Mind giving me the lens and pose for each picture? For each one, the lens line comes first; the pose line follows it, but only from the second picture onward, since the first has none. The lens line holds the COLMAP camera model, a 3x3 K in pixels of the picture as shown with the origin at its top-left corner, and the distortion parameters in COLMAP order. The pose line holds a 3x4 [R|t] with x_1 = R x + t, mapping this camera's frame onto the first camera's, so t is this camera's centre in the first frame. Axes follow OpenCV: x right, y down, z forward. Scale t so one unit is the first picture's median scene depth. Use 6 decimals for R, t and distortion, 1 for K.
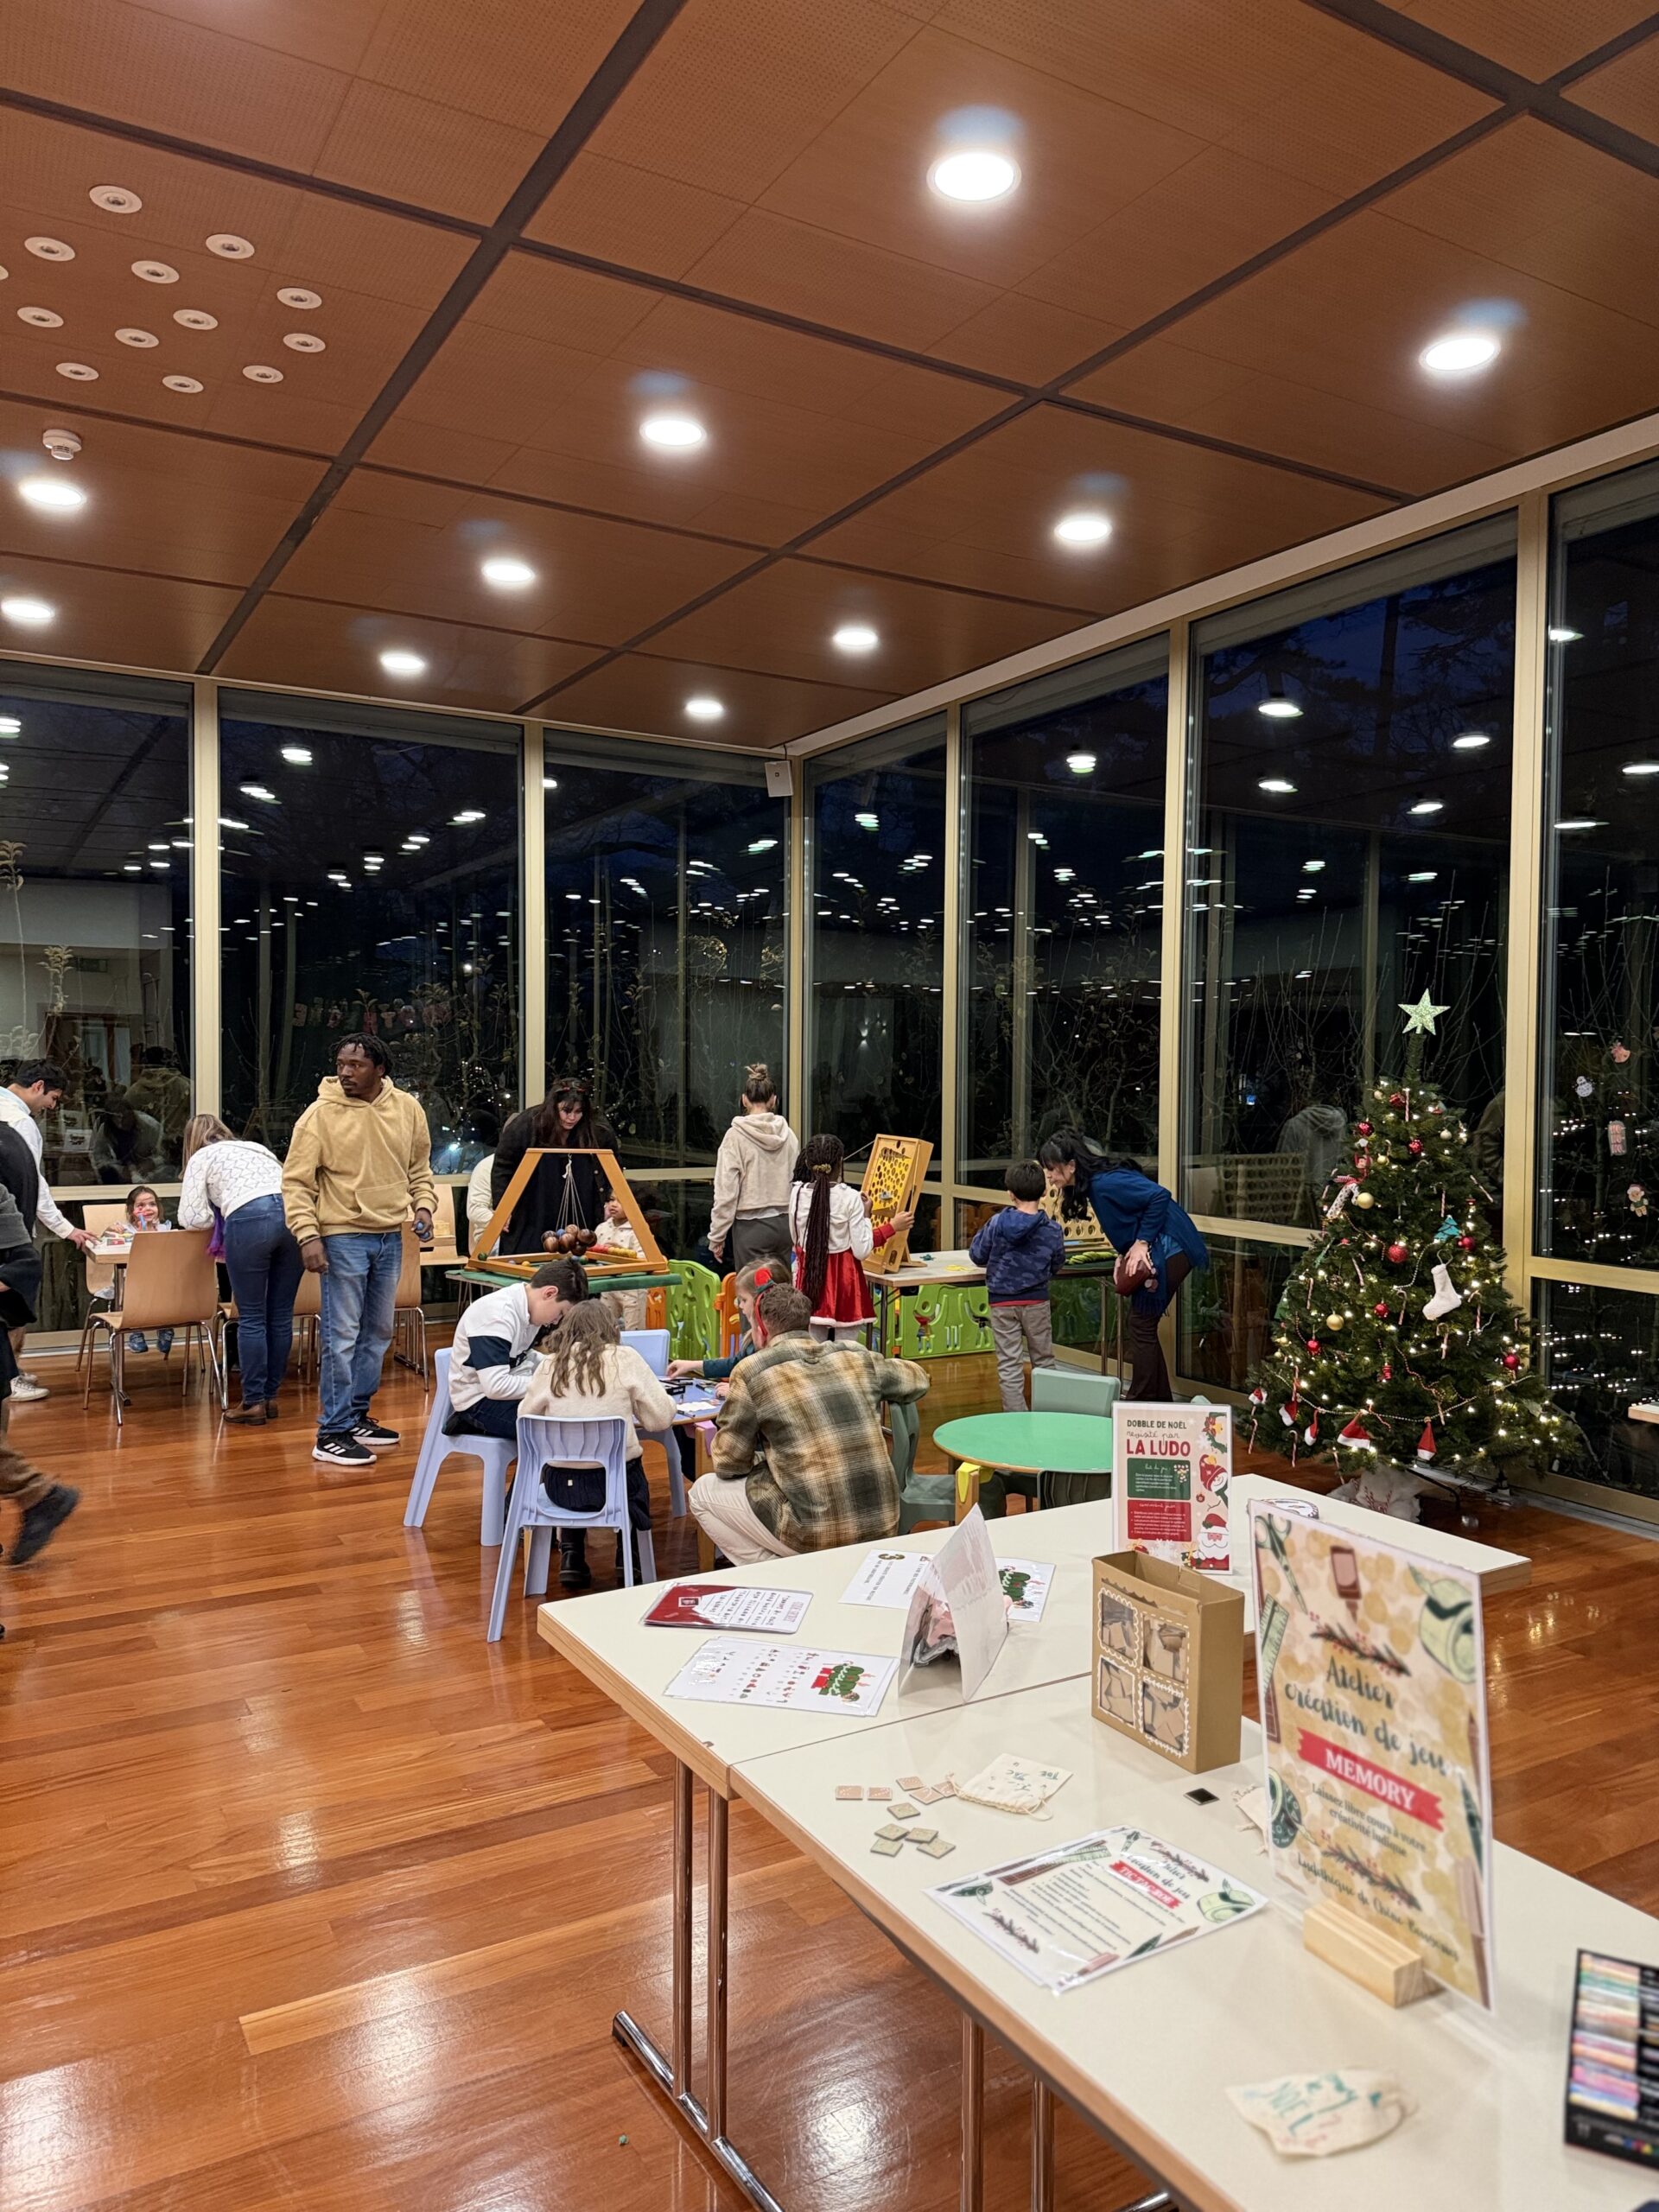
lens RADIAL K [[1575.9, 0, 816.0], [0, 1575.9, 1109.3], [0, 0, 1]] dist [0.073561, -0.039158]
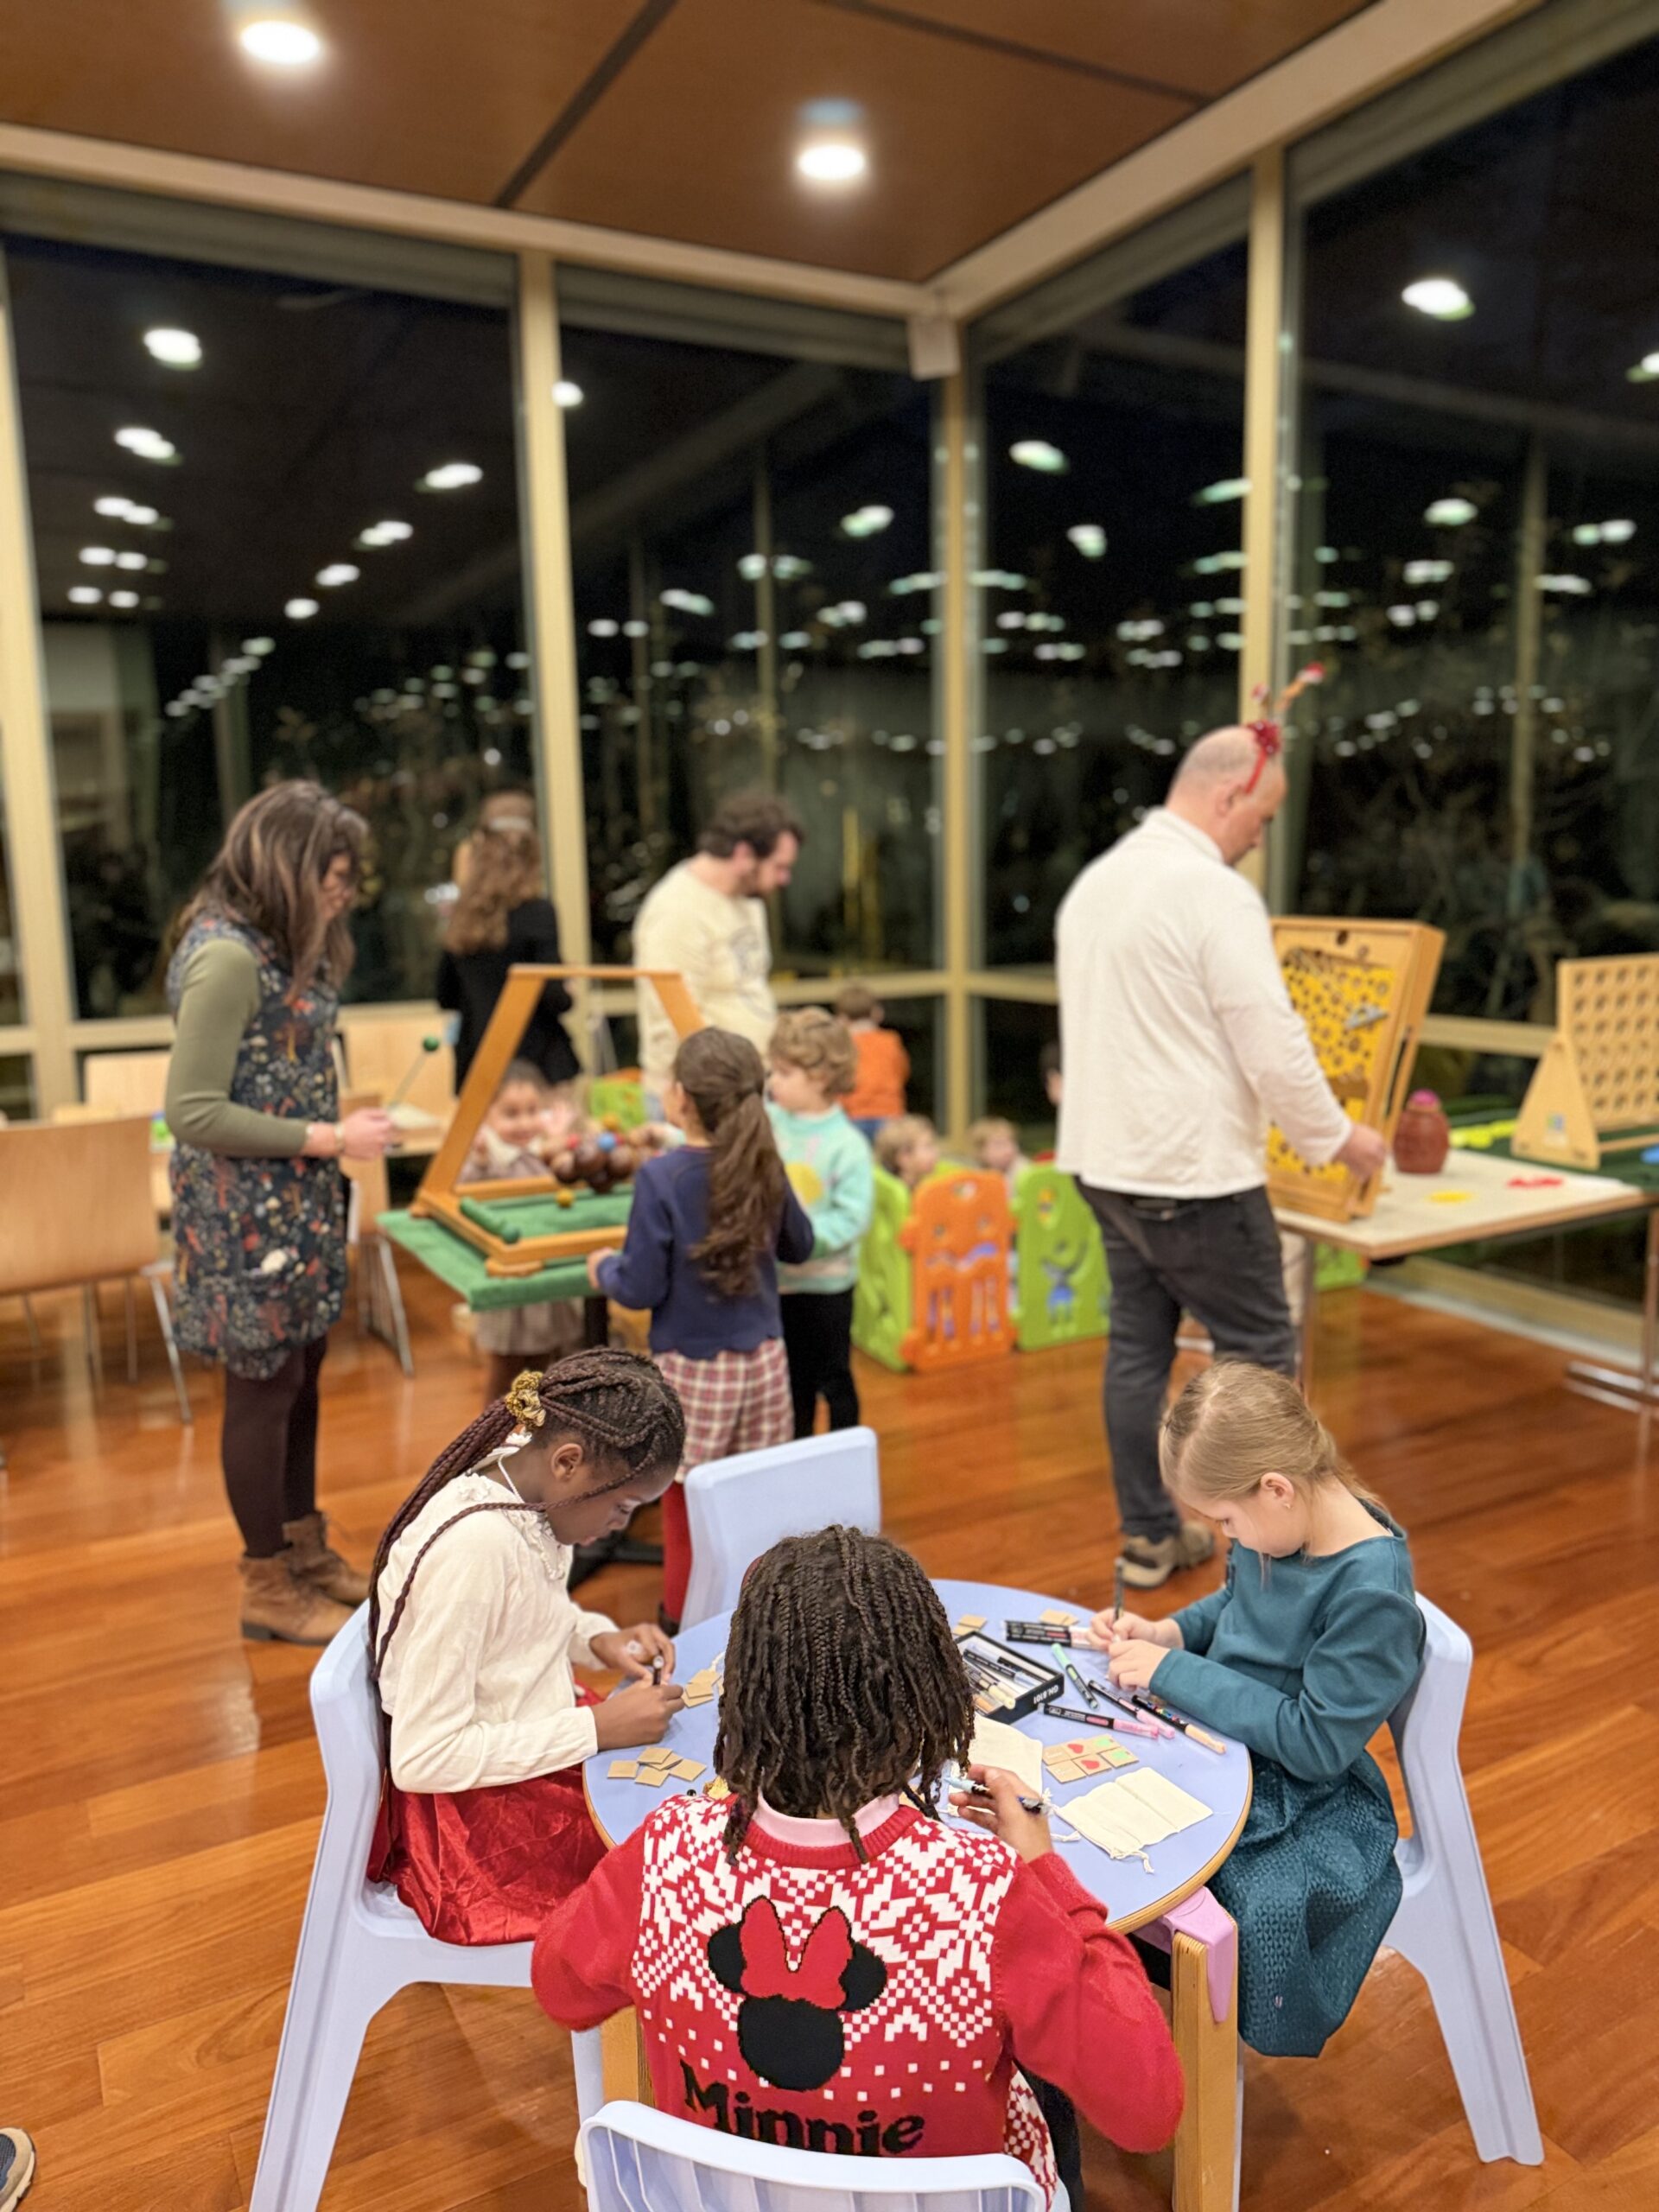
lens RADIAL K [[1575.9, 0, 815.0], [0, 1575.9, 1114.4], [0, 0, 1]] dist [0.073561, -0.039158]
pose [[0.999188, -0.030112, -0.026783, -0.117518], [0.033270, 0.991401, 0.126560, 0.010080], [0.022742, -0.127348, 0.991597, 0.625965]]
